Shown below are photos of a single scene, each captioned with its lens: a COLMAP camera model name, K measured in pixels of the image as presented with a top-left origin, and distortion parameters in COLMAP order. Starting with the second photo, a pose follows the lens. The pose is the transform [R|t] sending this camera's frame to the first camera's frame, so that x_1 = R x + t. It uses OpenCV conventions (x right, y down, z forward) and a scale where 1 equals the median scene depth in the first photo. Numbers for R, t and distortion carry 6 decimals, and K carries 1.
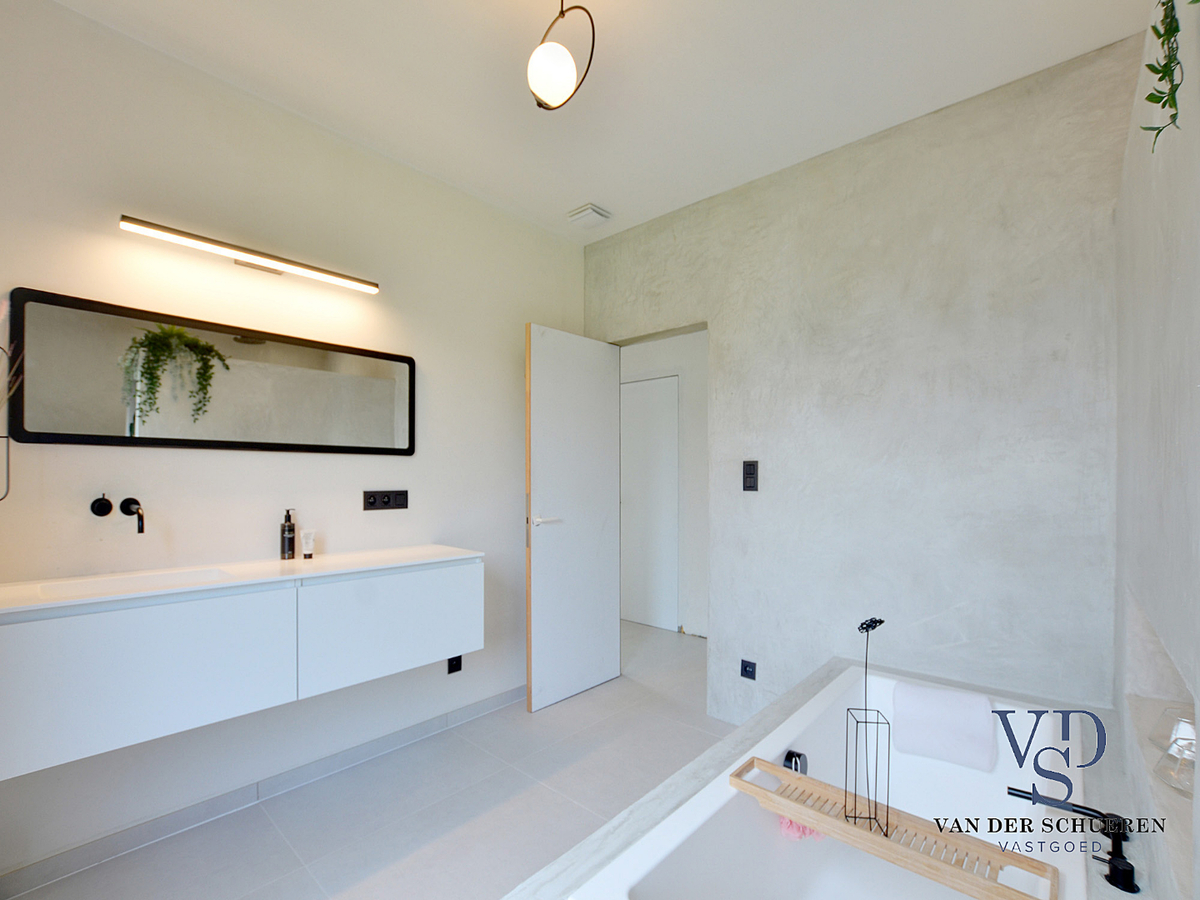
lens RADIAL K [[532.9, 0, 613.8], [0, 532.9, 478.9], [0, 0, 1]] dist [-0.032345, 0.005465]
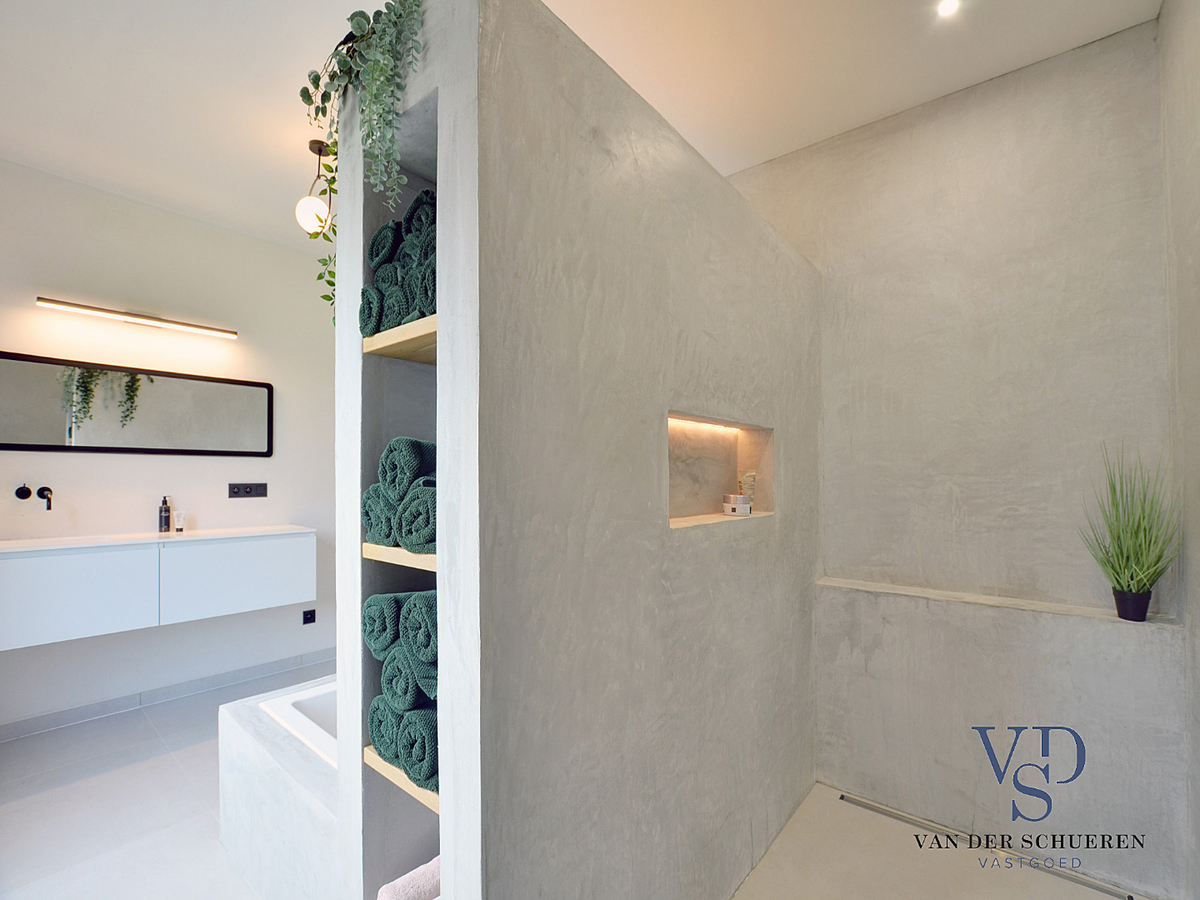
lens RADIAL K [[532.9, 0, 602.0], [0, 532.9, 470.8], [0, 0, 1]] dist [-0.032345, 0.005465]
pose [[0.999739, 0.002565, 0.022690, 0.287929], [-0.002368, 0.999959, -0.008717, 0.000044], [-0.022711, 0.008661, 0.999705, -0.232422]]
